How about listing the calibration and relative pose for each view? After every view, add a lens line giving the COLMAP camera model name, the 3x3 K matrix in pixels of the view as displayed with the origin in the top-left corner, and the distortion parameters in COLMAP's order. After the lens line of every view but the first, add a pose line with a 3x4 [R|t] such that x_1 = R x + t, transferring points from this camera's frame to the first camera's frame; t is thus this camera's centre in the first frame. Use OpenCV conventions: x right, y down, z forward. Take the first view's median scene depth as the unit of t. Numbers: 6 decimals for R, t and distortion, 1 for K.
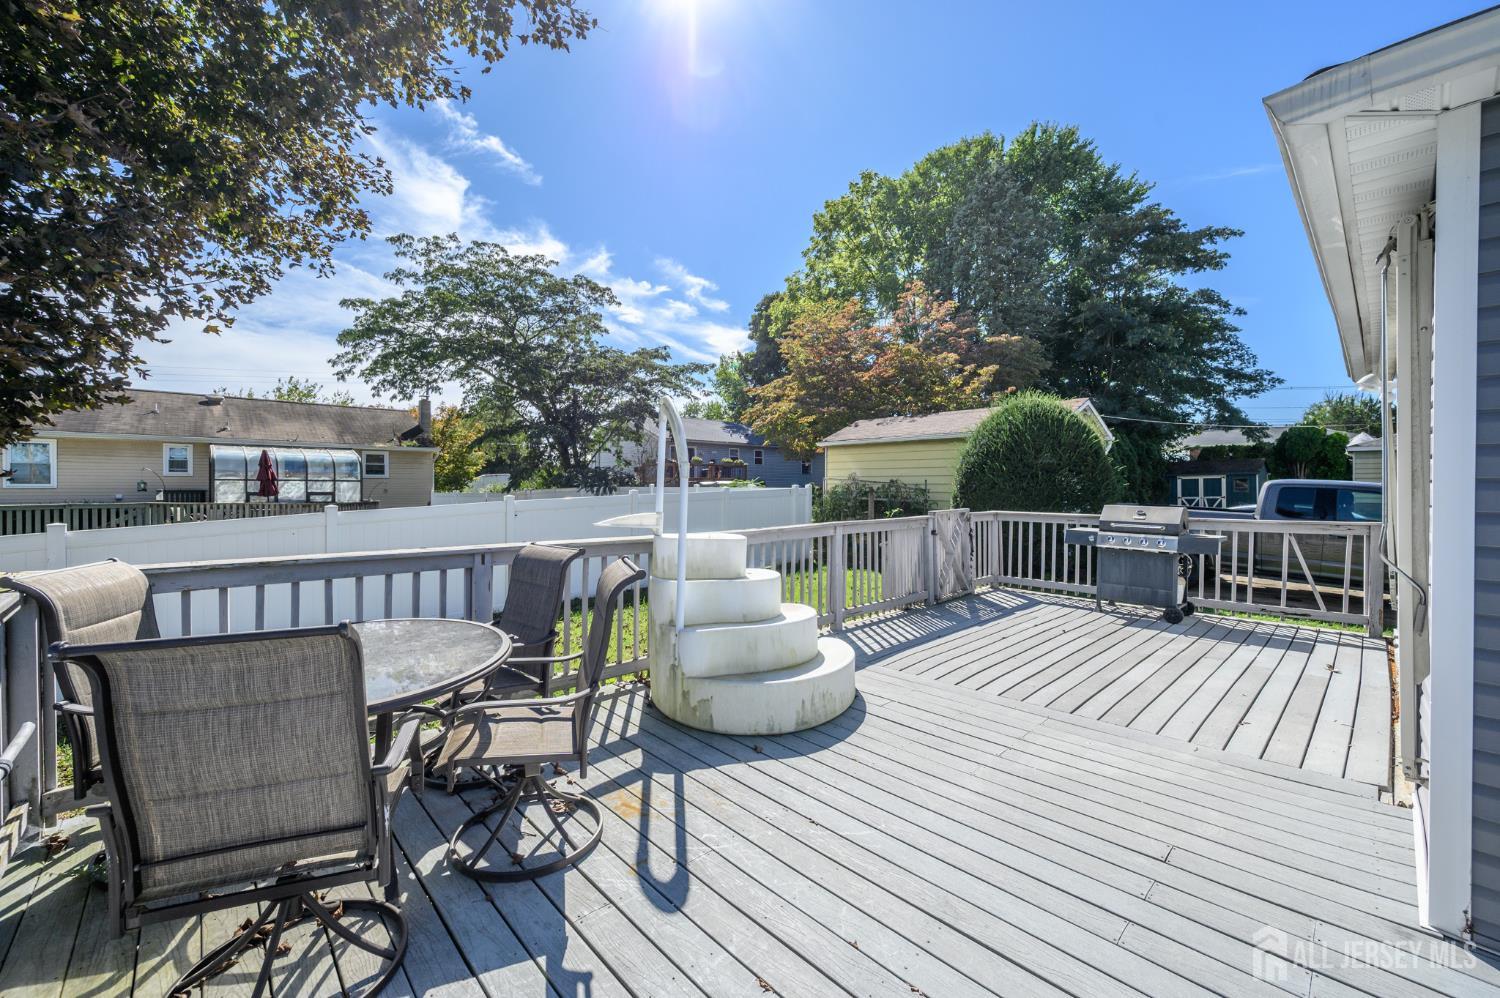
lens RADIAL K [[590.7, 0, 745.8], [0, 590.7, 488.8], [0, 0, 1]] dist [-0.000222, 0.000002]
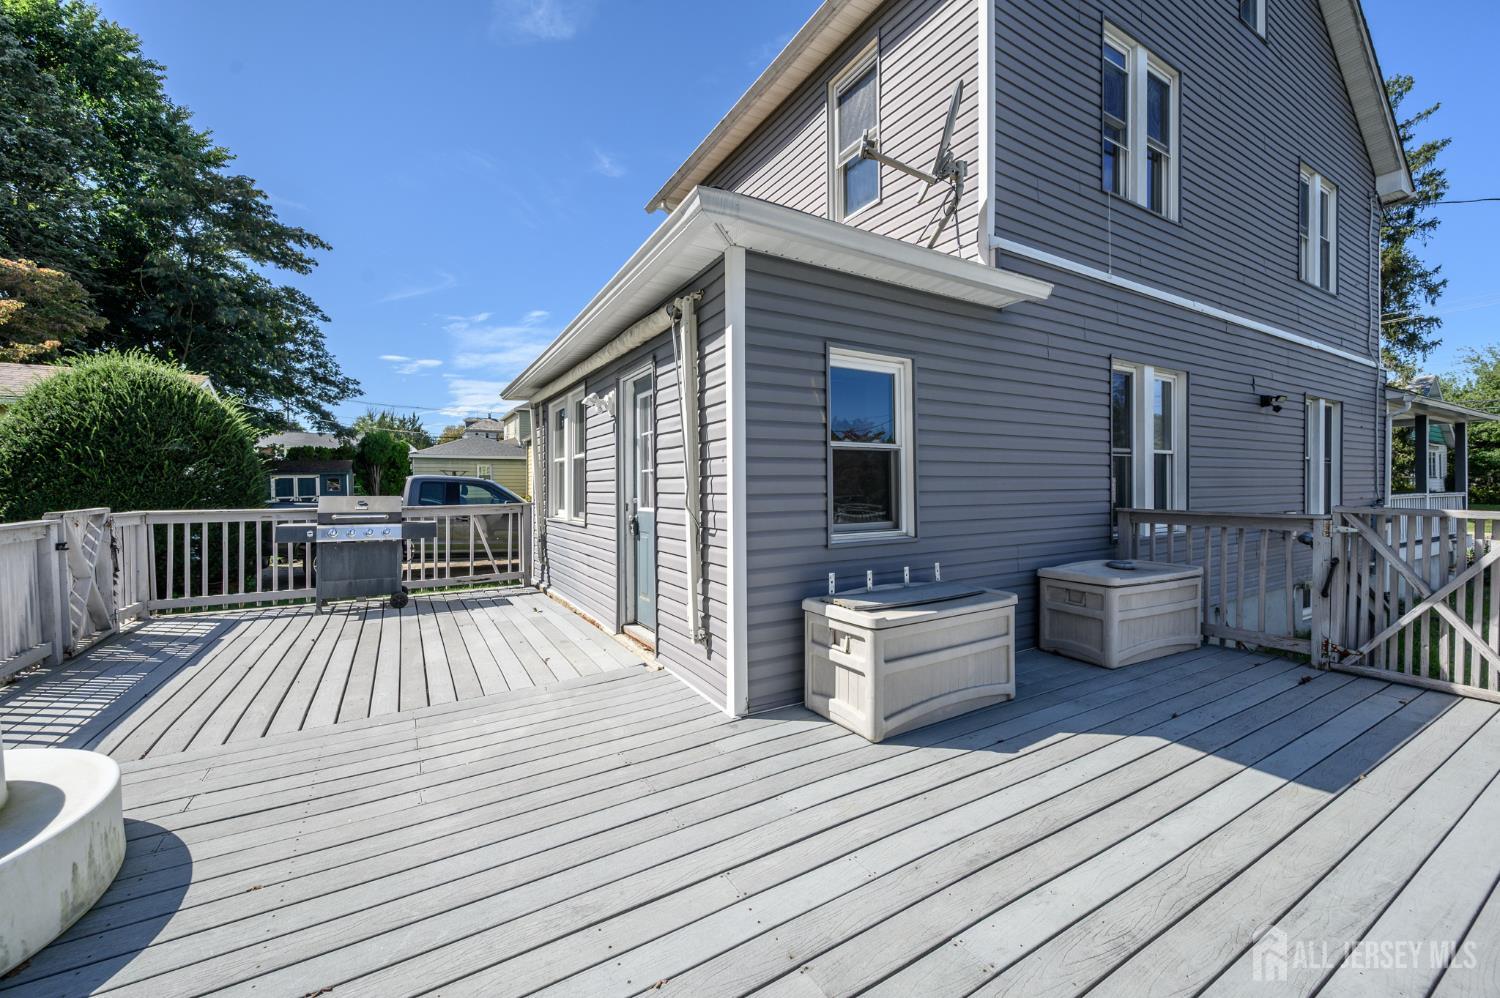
lens RADIAL K [[590.7, 0, 745.8], [0, 590.7, 488.8], [0, 0, 1]] dist [-0.000222, 0.000002]
pose [[0.211189, -0.005996, 0.977427, -0.085518], [0.011460, 0.999928, 0.003658, 0.011944], [-0.977378, 0.010429, 0.211243, 0.099789]]
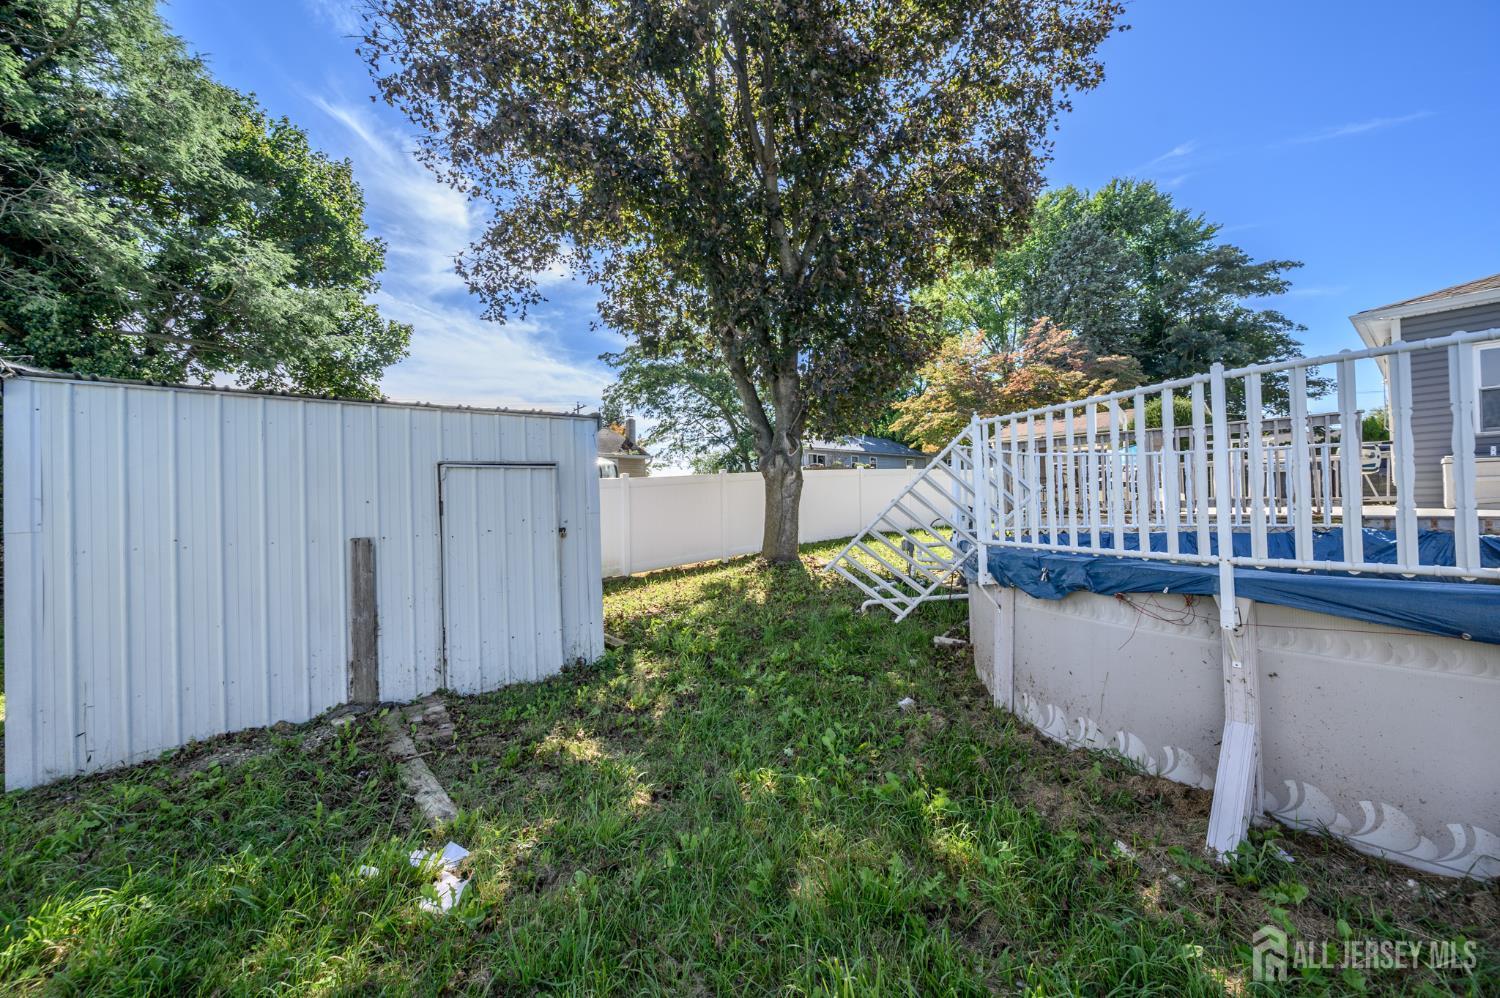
lens RADIAL K [[586.8, 0, 750.7], [0, 586.8, 490.2], [0, 0, 1]] dist [0.002017, 0.000493]
pose [[0.998318, -0.015344, -0.055905, -0.472722], [0.013270, 0.999217, -0.037283, 0.121998], [0.056433, 0.036479, 0.997740, -0.520098]]
